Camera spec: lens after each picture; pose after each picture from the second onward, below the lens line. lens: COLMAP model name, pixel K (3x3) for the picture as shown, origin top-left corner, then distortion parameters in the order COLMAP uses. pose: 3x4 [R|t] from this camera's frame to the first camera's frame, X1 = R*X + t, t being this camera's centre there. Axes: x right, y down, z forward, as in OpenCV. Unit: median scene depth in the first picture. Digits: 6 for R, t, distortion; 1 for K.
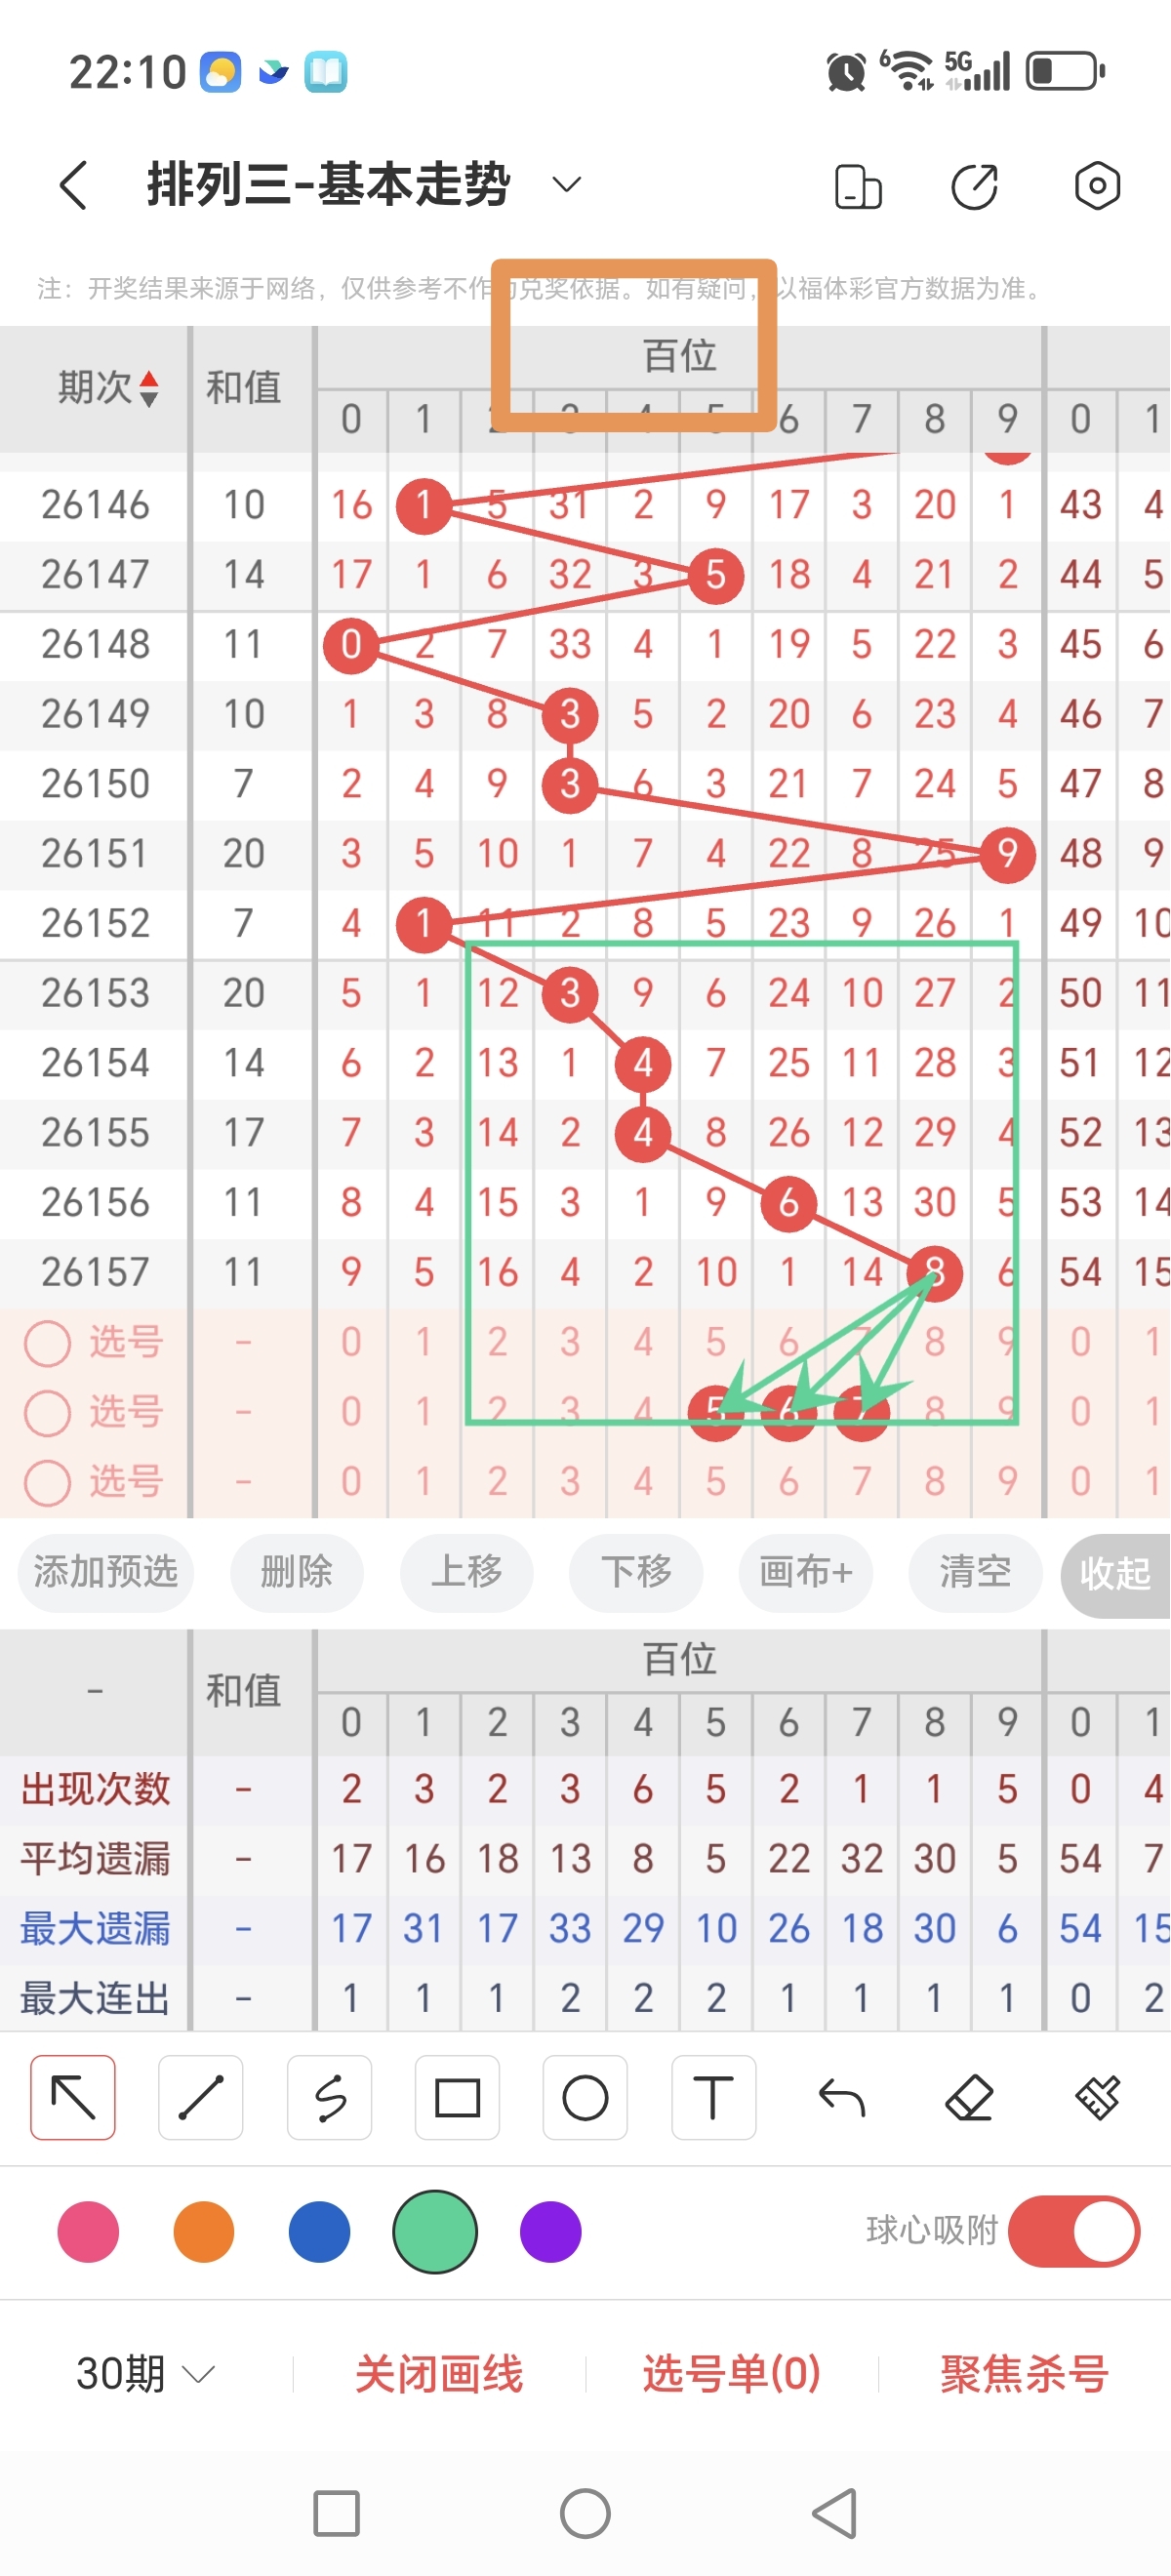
lens RADIAL K [[1299.1, 0, 582.4], [0, 1299.1, 1288.0], [0, 0, 1]] dist [-0.000258, 0.000088]
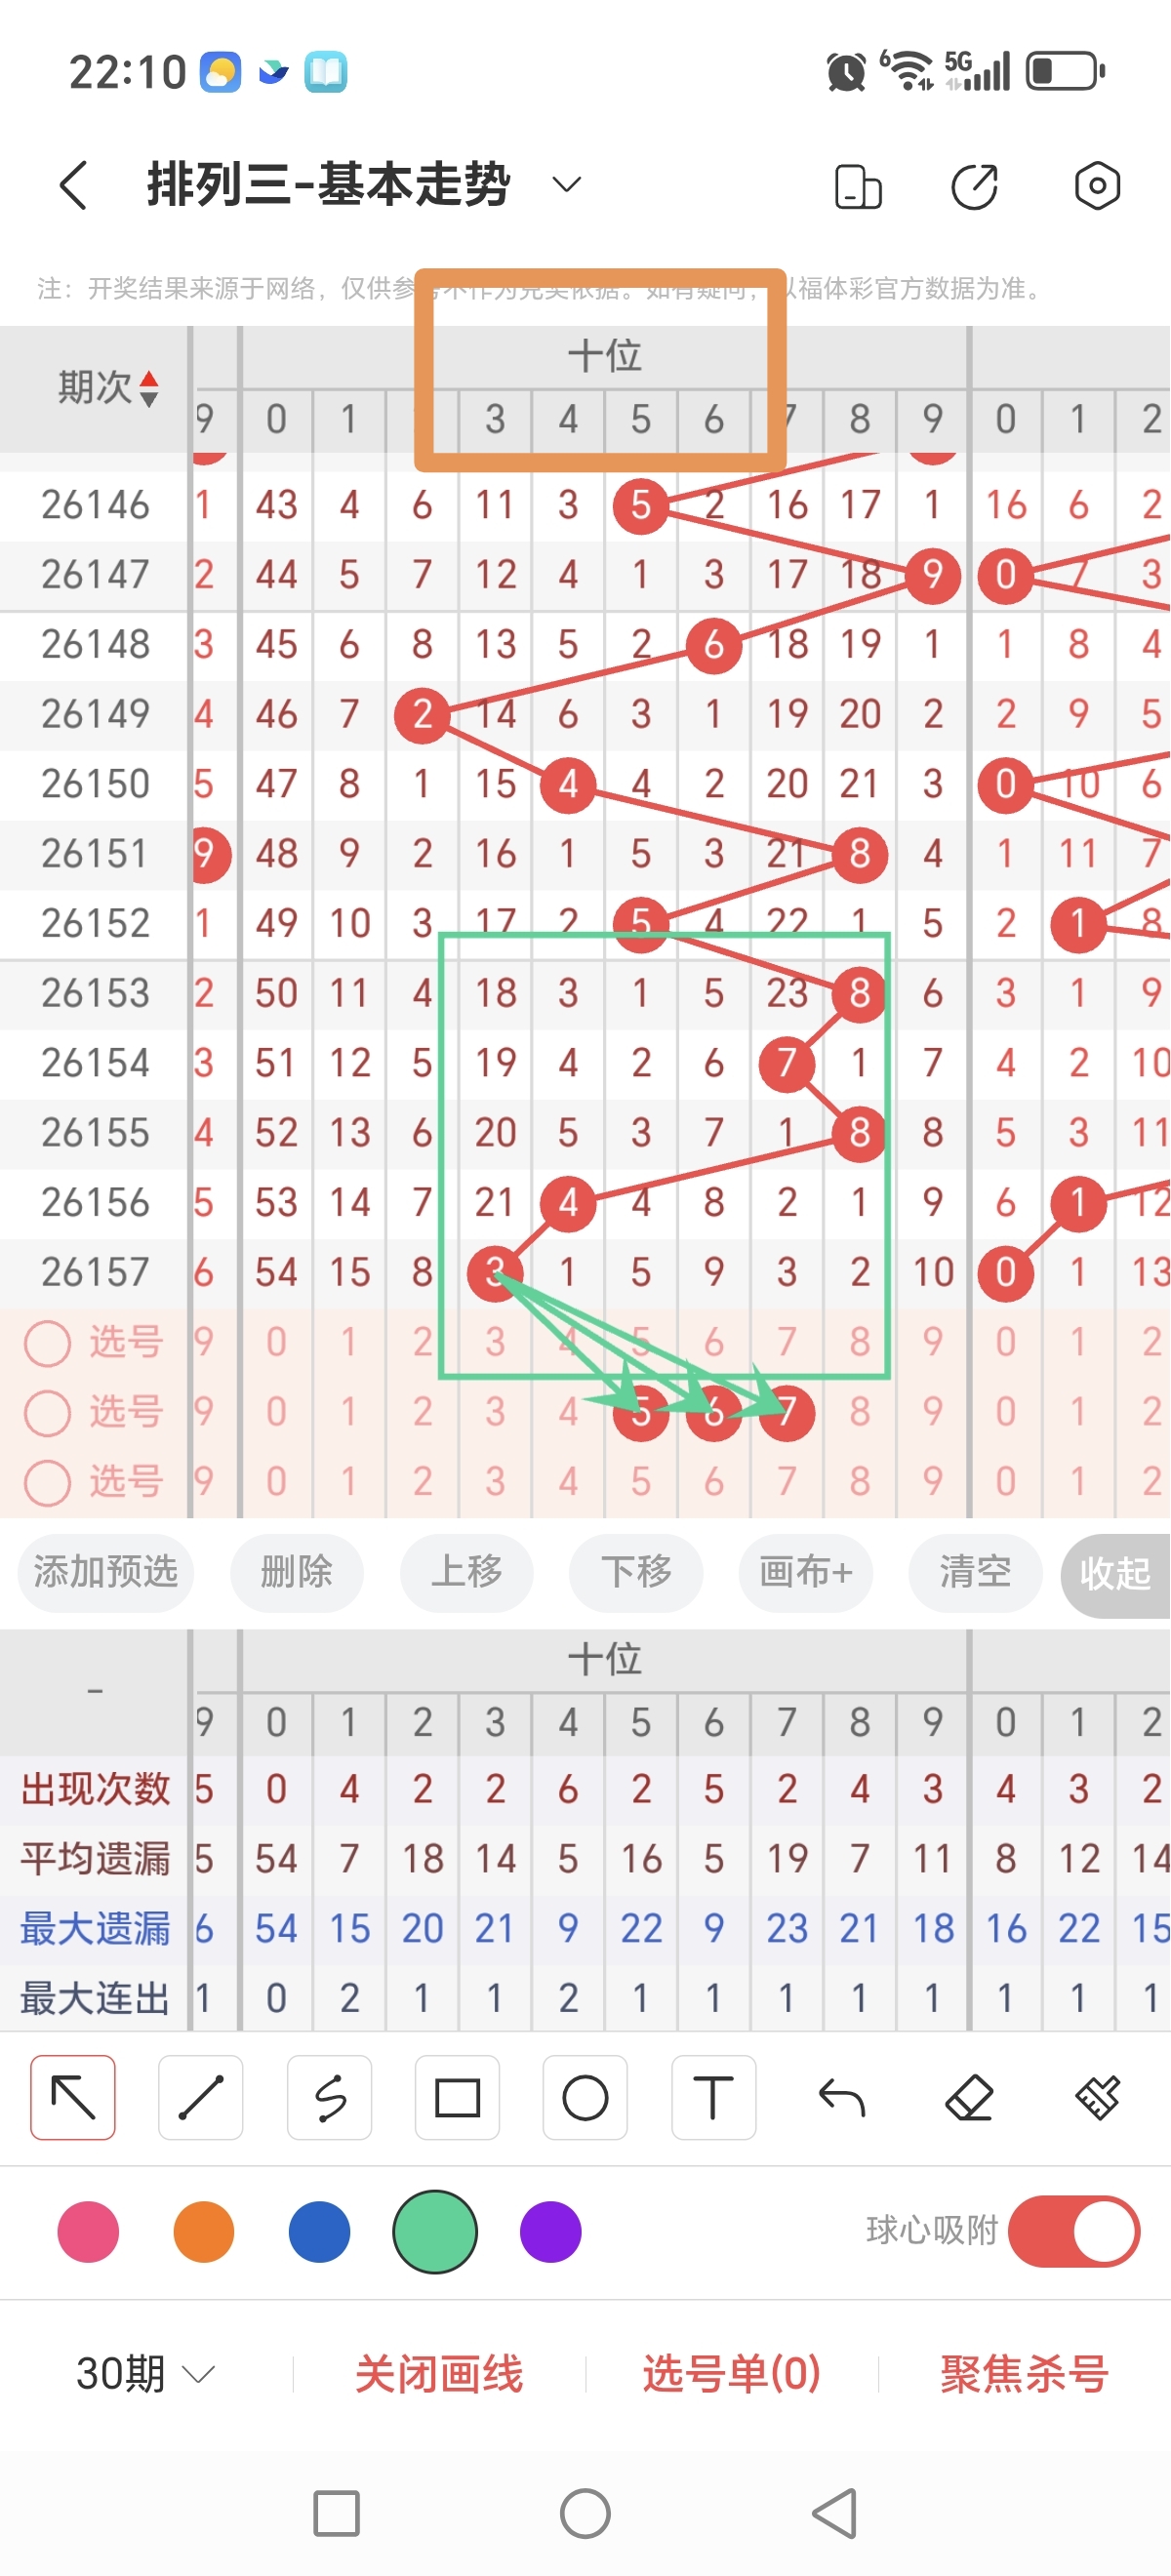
lens RADIAL K [[1299.1, 0, 585.1], [0, 1299.1, 1288.0], [0, 0, 1]] dist [-0.000258, 0.000088]
pose [[1.000000, -0.000049, 0.000035, 0.116612], [0.000049, 1.000000, -0.000043, 0.000006], [-0.000035, 0.000043, 1.000000, -0.000004]]
